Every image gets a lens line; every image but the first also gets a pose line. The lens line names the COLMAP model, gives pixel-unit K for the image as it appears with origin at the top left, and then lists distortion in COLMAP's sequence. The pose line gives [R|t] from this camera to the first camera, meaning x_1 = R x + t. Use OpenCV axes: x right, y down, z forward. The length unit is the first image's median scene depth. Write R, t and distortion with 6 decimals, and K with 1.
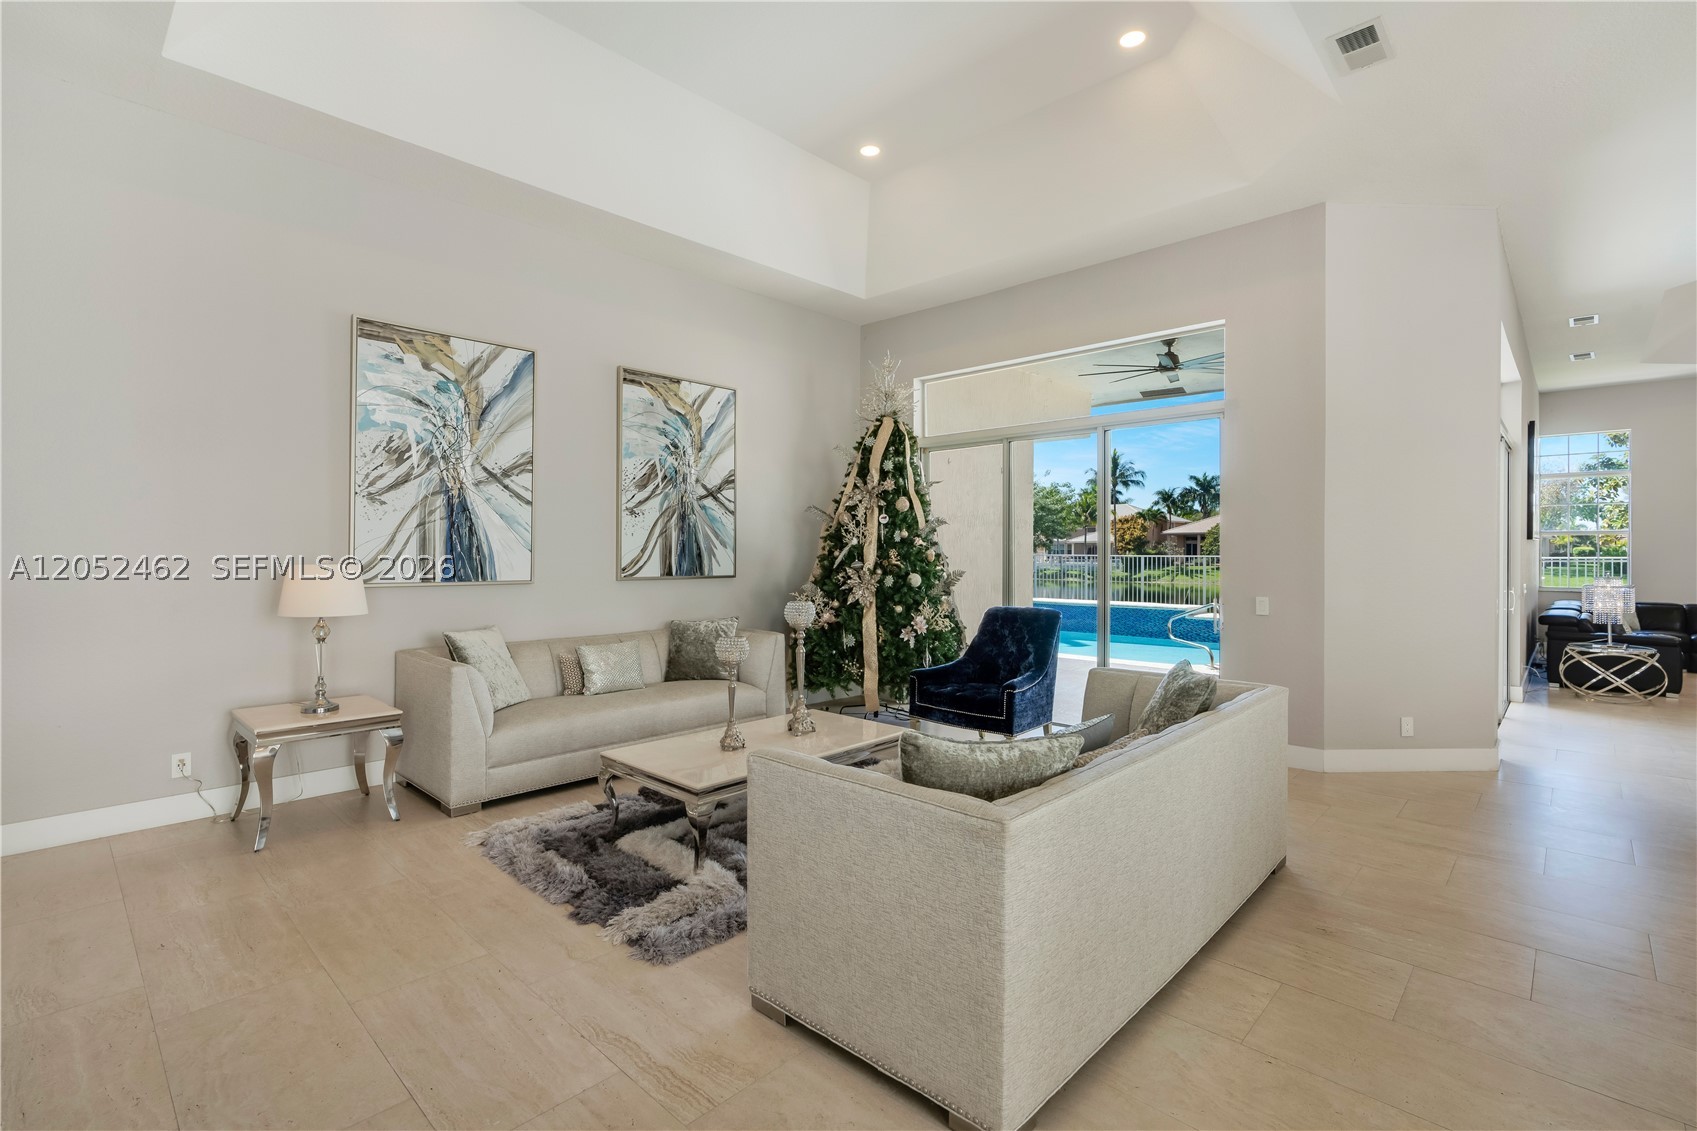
lens RADIAL K [[769.2, 0, 858.4], [0, 769.2, 548.6], [0, 0, 1]] dist [-0.011577, 0.004014]
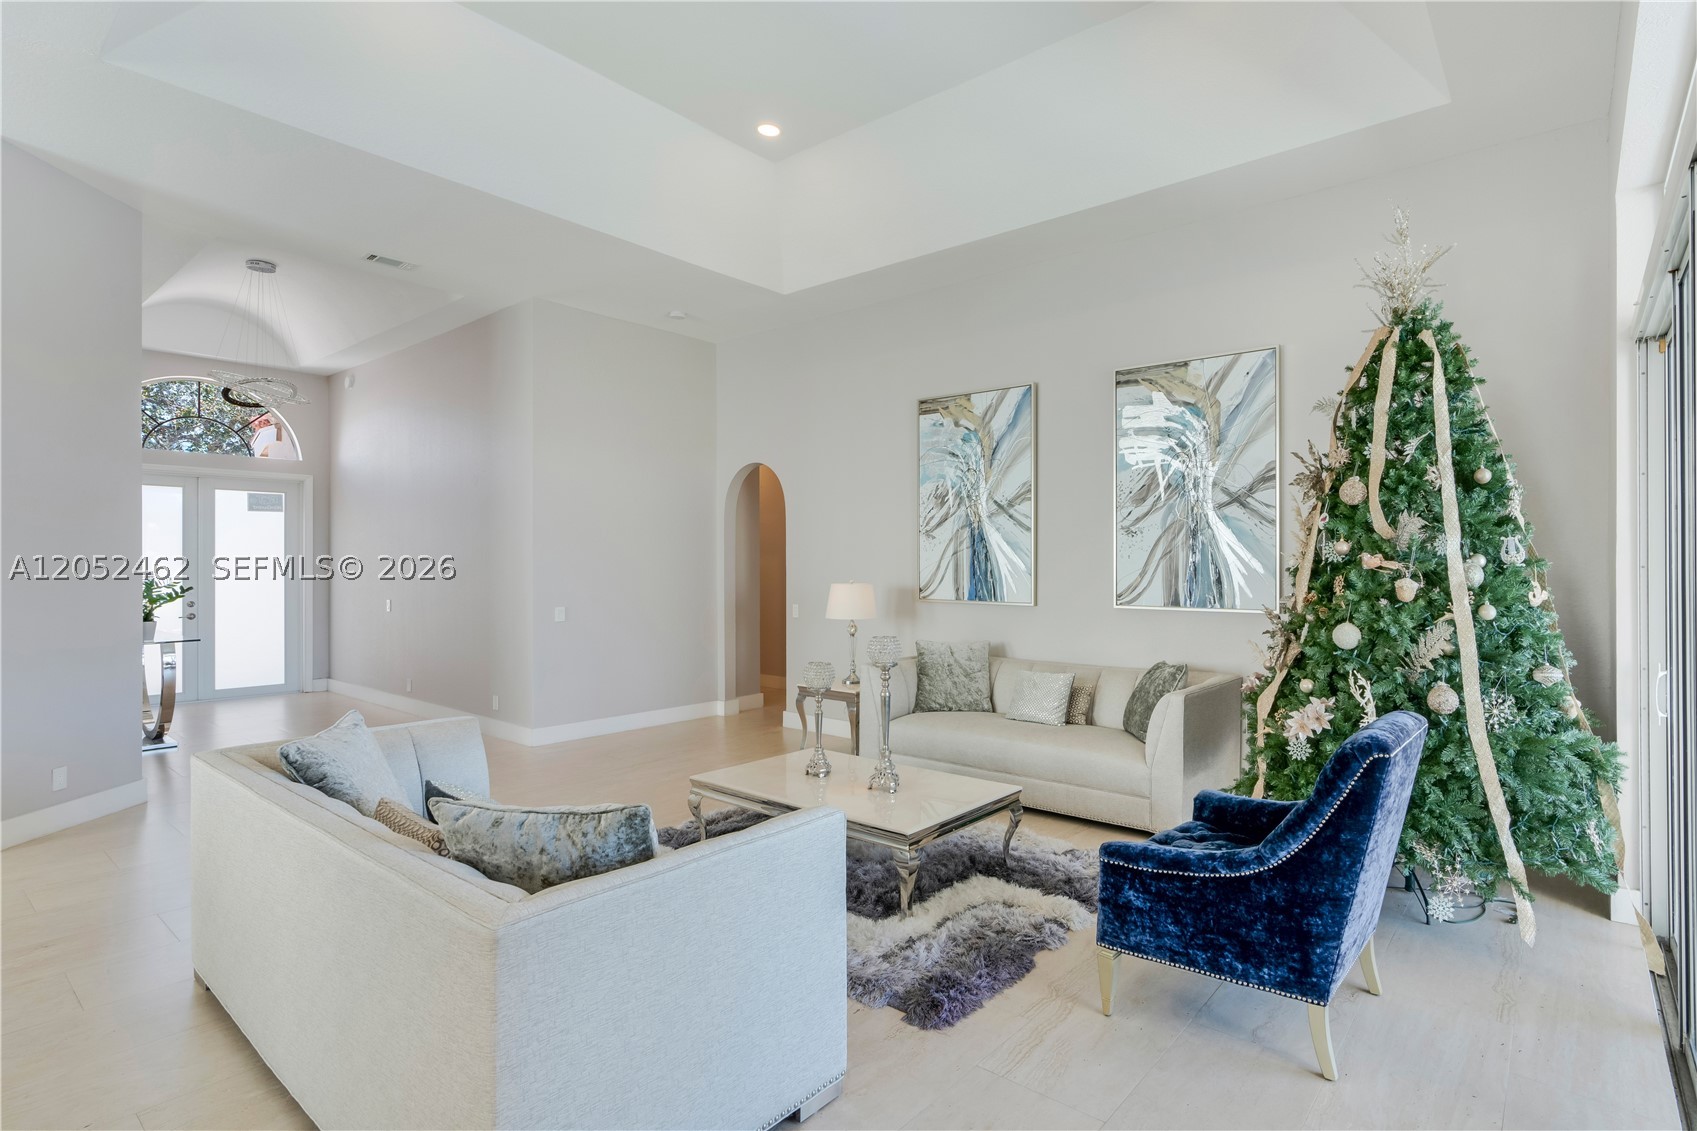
lens RADIAL K [[834.6, 0, 989.8], [0, 834.6, 570.7], [0, 0, 1]] dist [0.000611, 0.000699]
pose [[0.137728, 0.001956, -0.990468, 0.605260], [0.003833, 0.999990, 0.002508, -0.004905], [0.990463, -0.004142, 0.137719, 0.682586]]
